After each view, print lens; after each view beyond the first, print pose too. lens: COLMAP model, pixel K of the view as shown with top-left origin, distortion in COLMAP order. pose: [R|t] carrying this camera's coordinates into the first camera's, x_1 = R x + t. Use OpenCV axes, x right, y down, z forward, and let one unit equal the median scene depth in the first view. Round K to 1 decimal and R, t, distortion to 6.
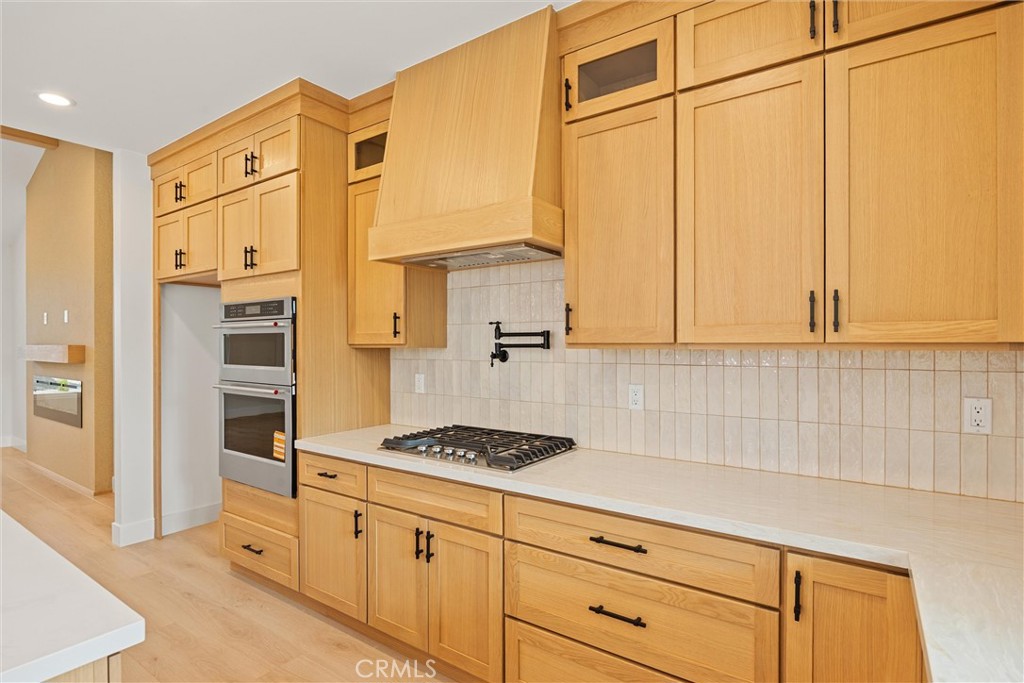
lens RADIAL K [[510.6, 0, 514.7], [0, 510.6, 345.8], [0, 0, 1]] dist [-0.010192, 0.000849]
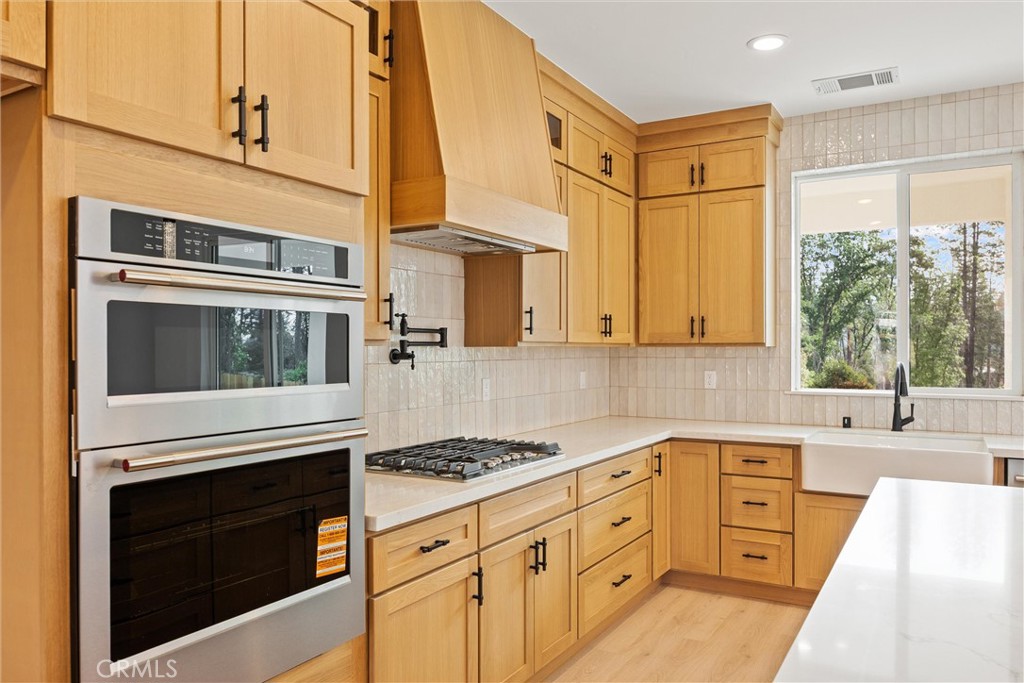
lens RADIAL K [[739.7, 0, 512.1], [0, 739.7, 352.1], [0, 0, 1]] dist [-0.007082, 0.007564]
pose [[-0.071048, -0.002879, 0.997469, -1.314415], [0.005589, 0.999979, 0.003285, 0.011353], [-0.997457, 0.005808, -0.071031, 0.986461]]
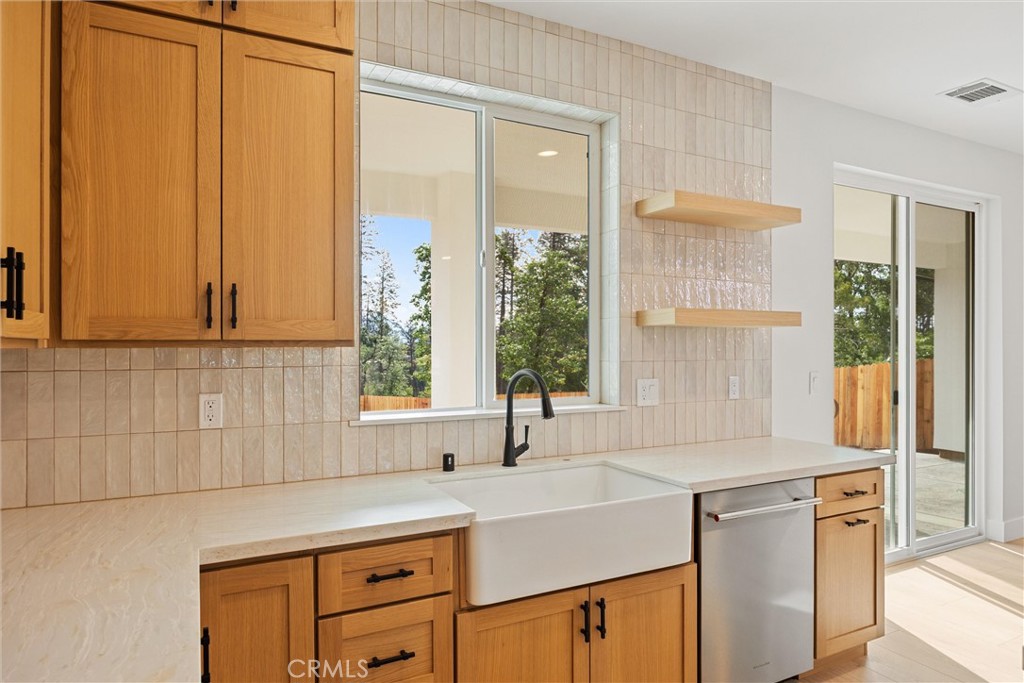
lens RADIAL K [[620.7, 0, 514.3], [0, 620.7, 345.8], [0, 0, 1]] dist [-0.009598, -0.000072]
pose [[-0.881434, 0.002205, 0.472302, -0.171845], [0.004343, 0.999985, 0.003437, 0.003540], [-0.472287, 0.005081, -0.881430, 0.877299]]
